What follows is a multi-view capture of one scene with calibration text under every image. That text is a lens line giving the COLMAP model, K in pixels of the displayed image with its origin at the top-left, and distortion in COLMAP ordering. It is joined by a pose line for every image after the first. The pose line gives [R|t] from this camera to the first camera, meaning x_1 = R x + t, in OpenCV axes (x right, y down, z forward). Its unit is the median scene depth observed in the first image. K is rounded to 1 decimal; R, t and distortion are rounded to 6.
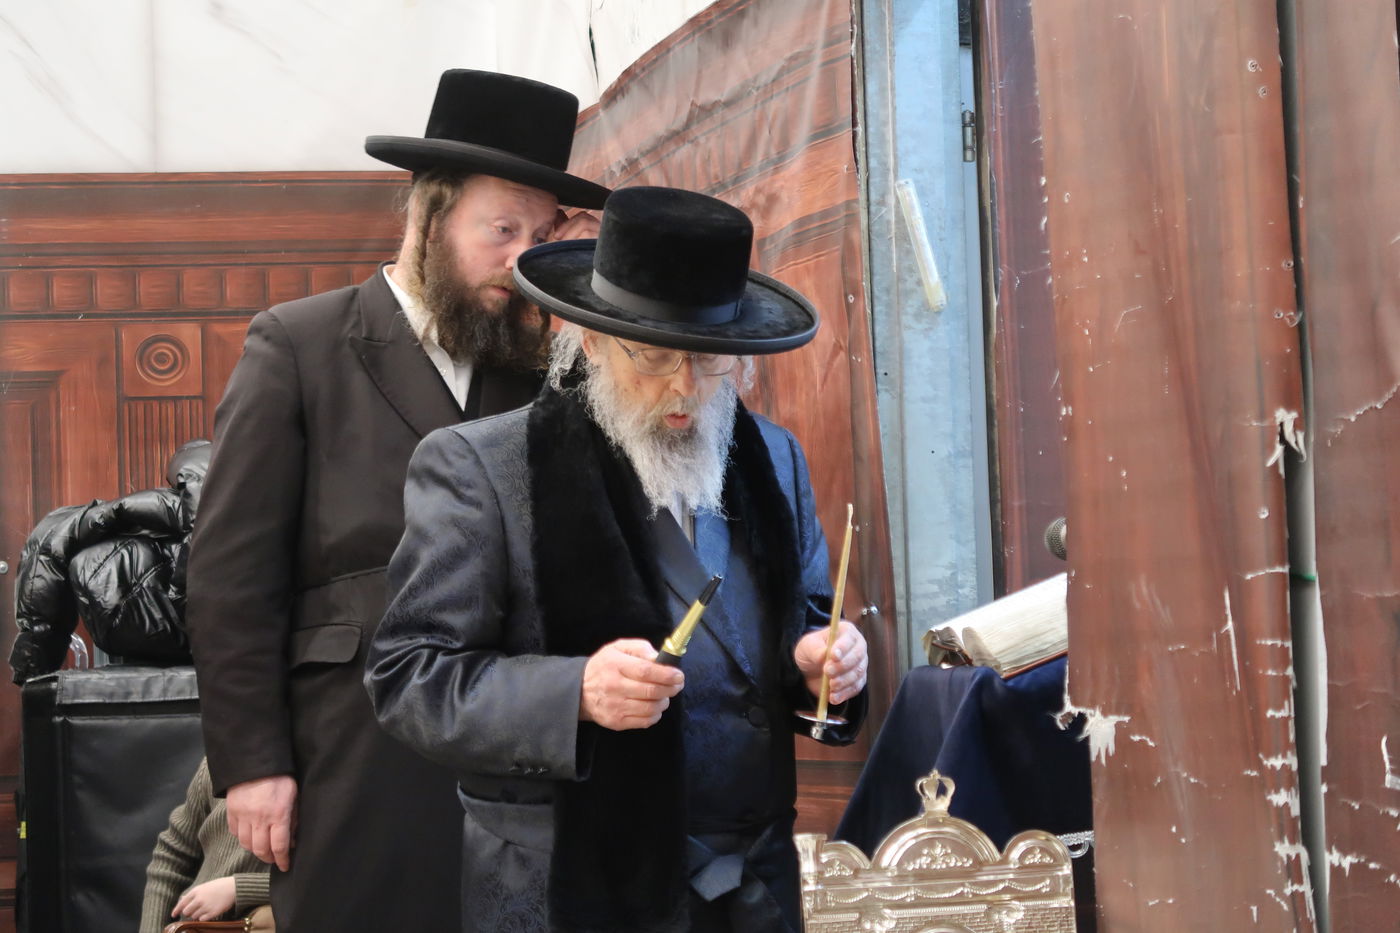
lens RADIAL K [[3914.4, 0, 694.8], [0, 3914.4, 434.1], [0, 0, 1]] dist [0.084935, -0.609058]
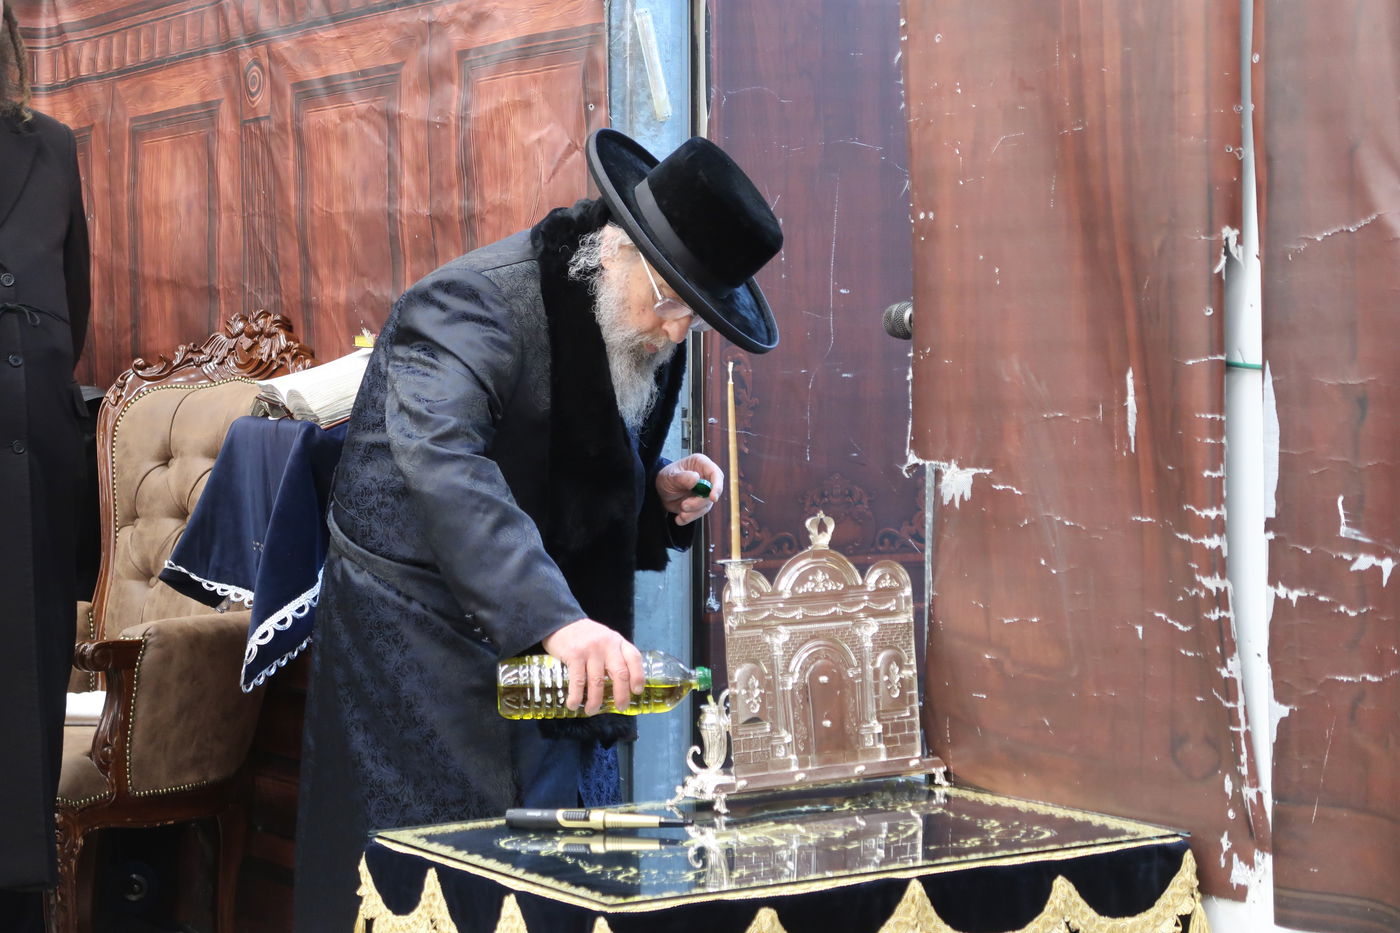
lens RADIAL K [[3064.9, 0, 692.9], [0, 3064.9, 461.7], [0, 0, 1]] dist [0.015611, -0.114949]
pose [[0.946109, 0.014586, 0.323519, -0.231358], [-0.041475, 0.996216, 0.076374, 0.000352], [-0.321181, -0.085676, 0.943134, 0.103418]]
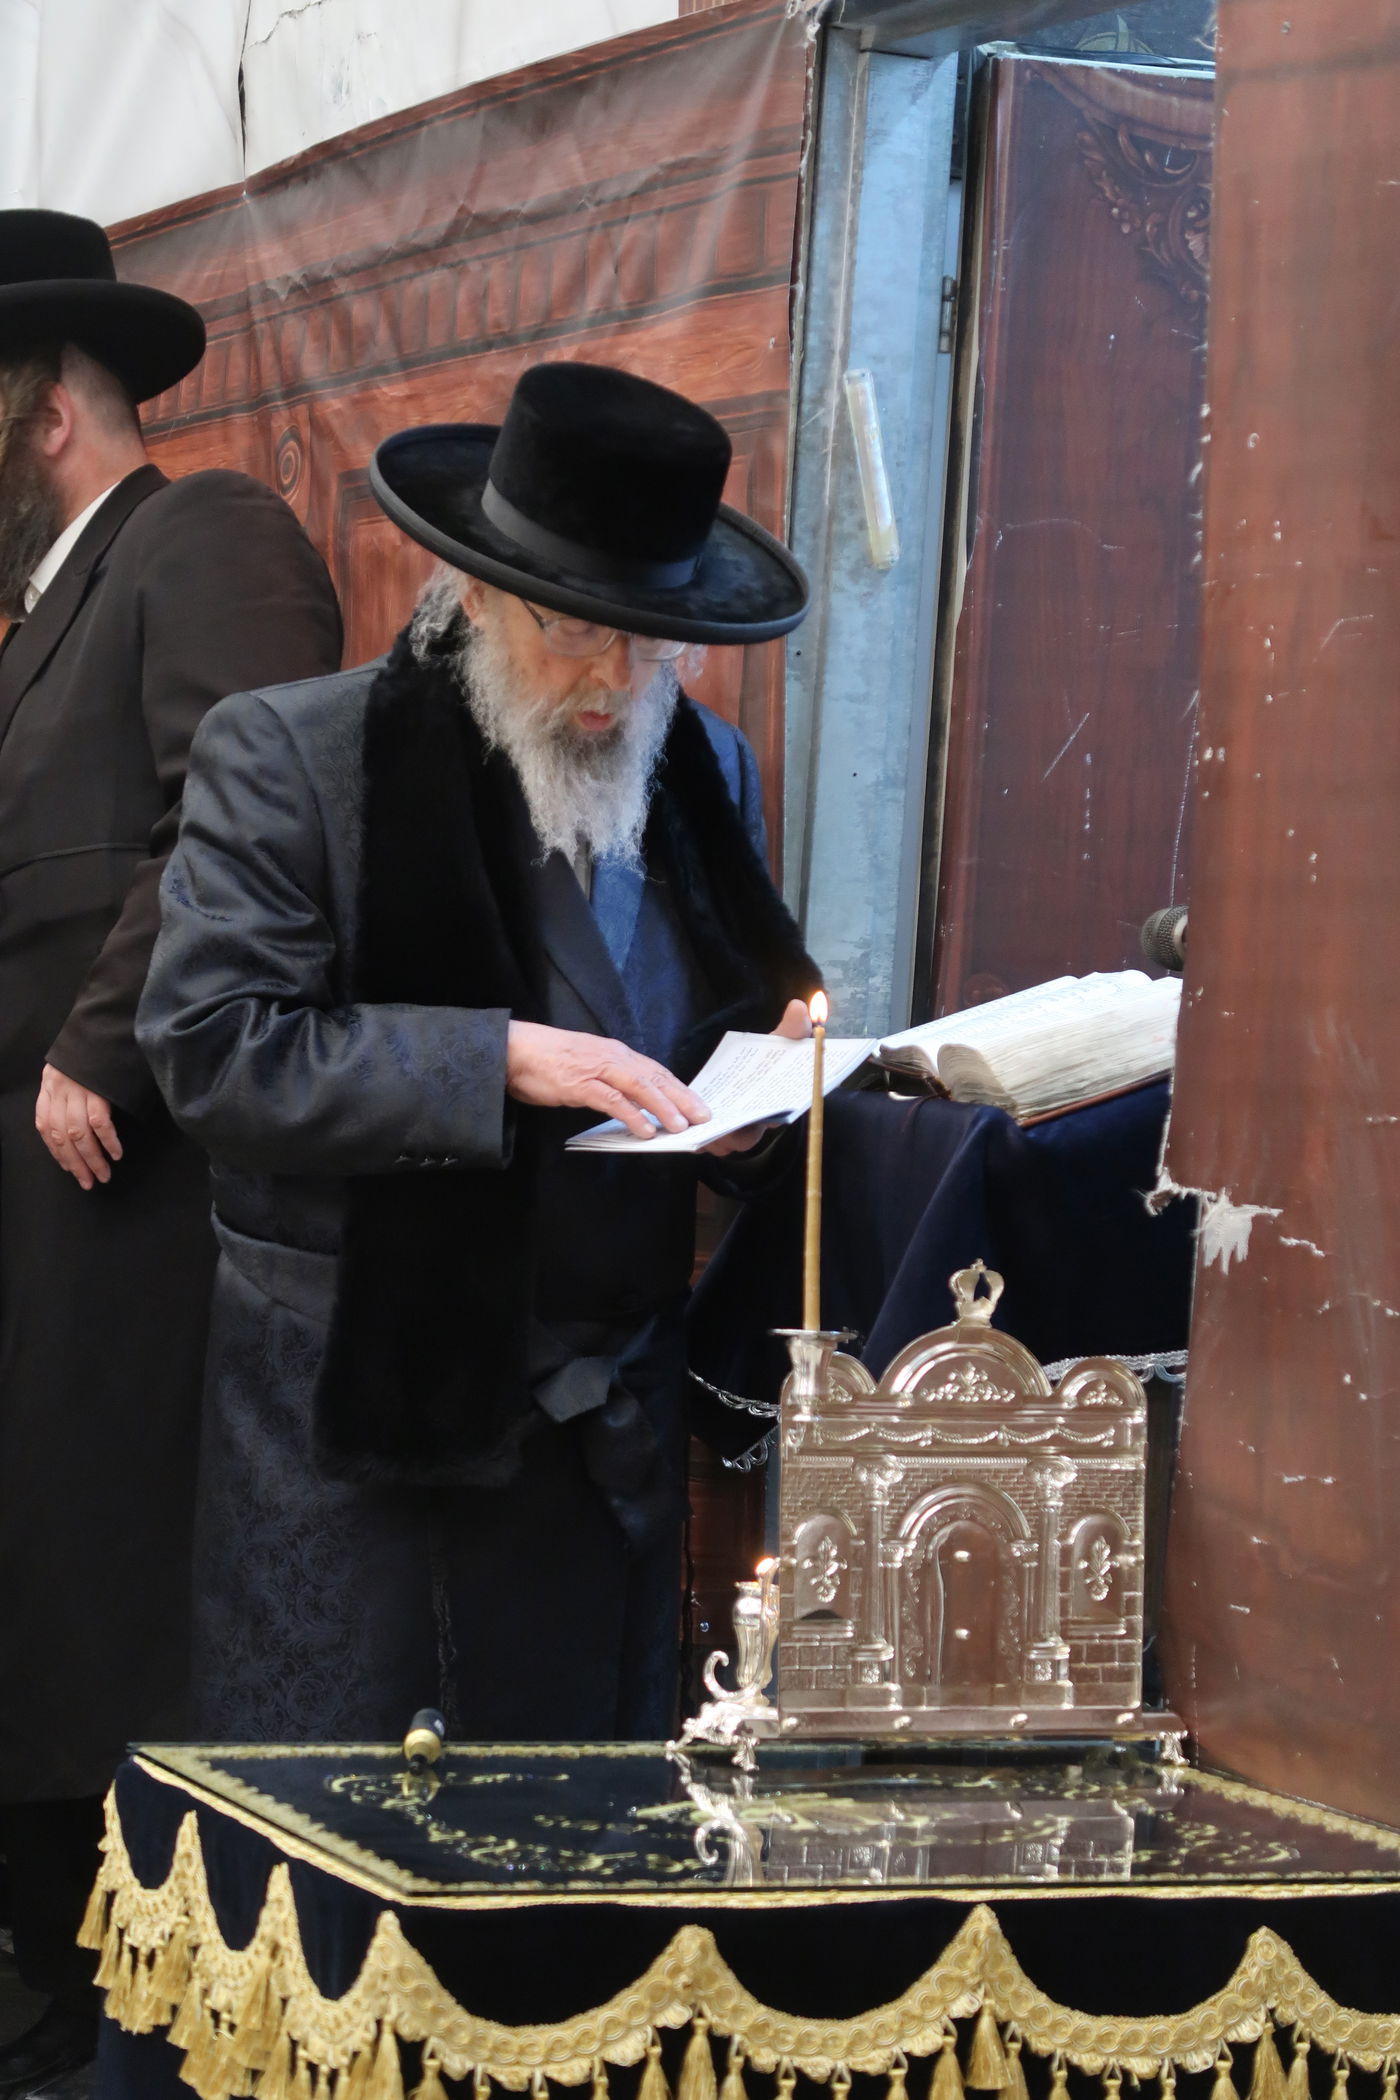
lens RADIAL K [[5529.3, 0, 610.1], [0, 5529.3, 1190.1], [0, 0, 1]] dist [0.108068, -0.981652]
pose [[0.982555, 0.087496, 0.164104, -0.133478], [-0.102688, 0.990946, 0.086489, -0.002827], [-0.155051, -0.101832, 0.982644, 0.049458]]
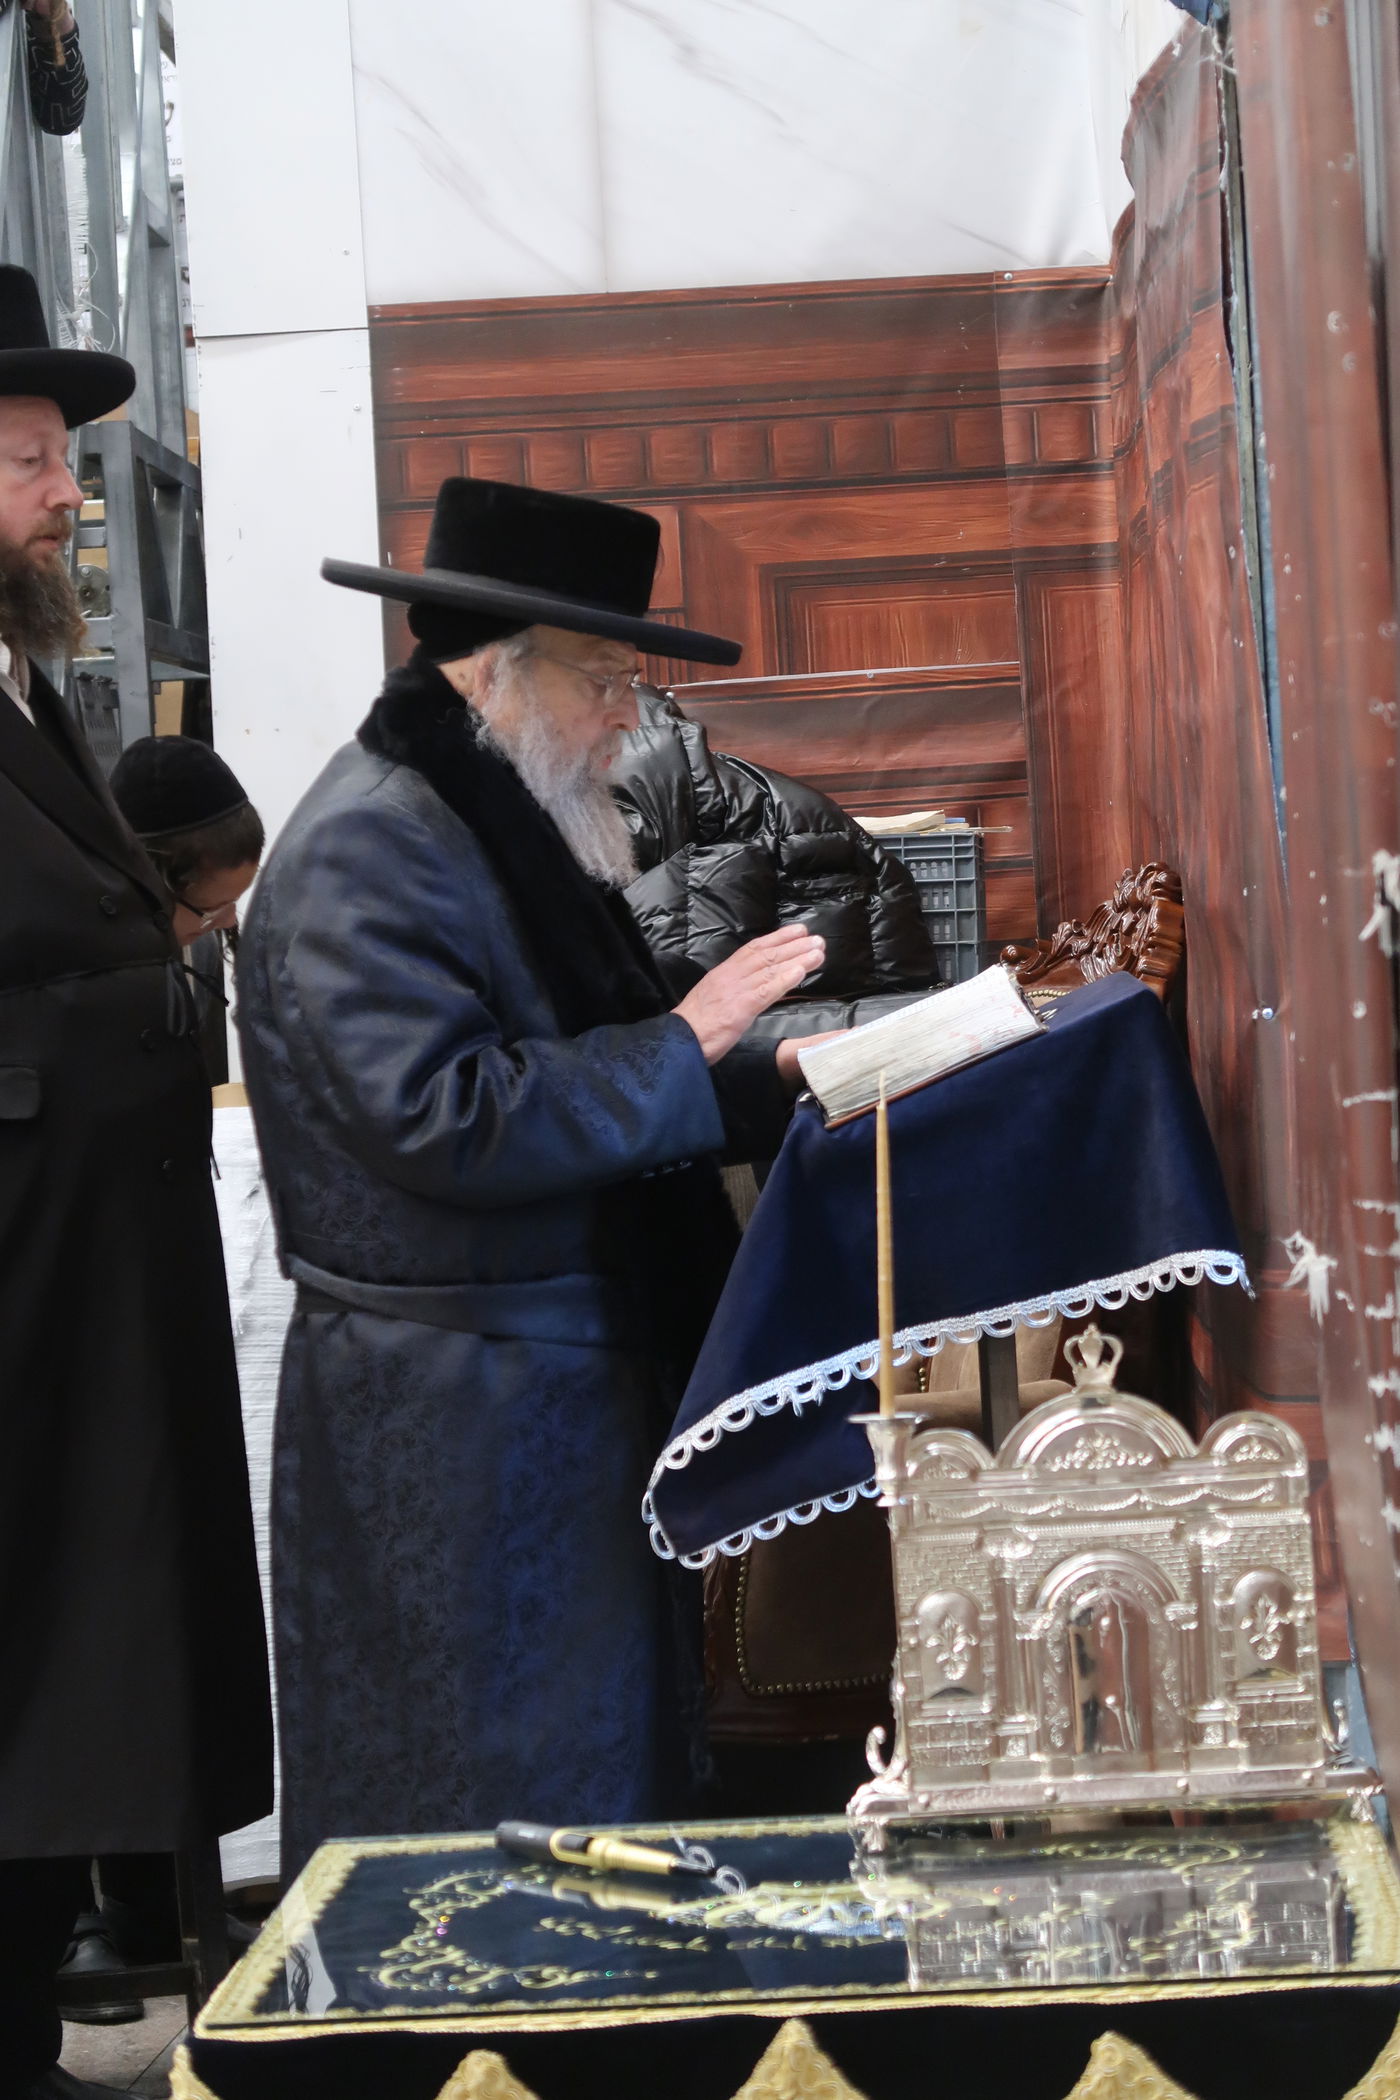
lens RADIAL K [[5436.8, 0, 851.7], [0, 5436.8, 1051.3], [0, 0, 1]] dist [0.009468, -0.104597]
pose [[0.968409, 0.001575, -0.249361, 0.211082], [0.027463, 0.993224, 0.112928, -0.056994], [0.247849, -0.116209, 0.961804, 0.072521]]
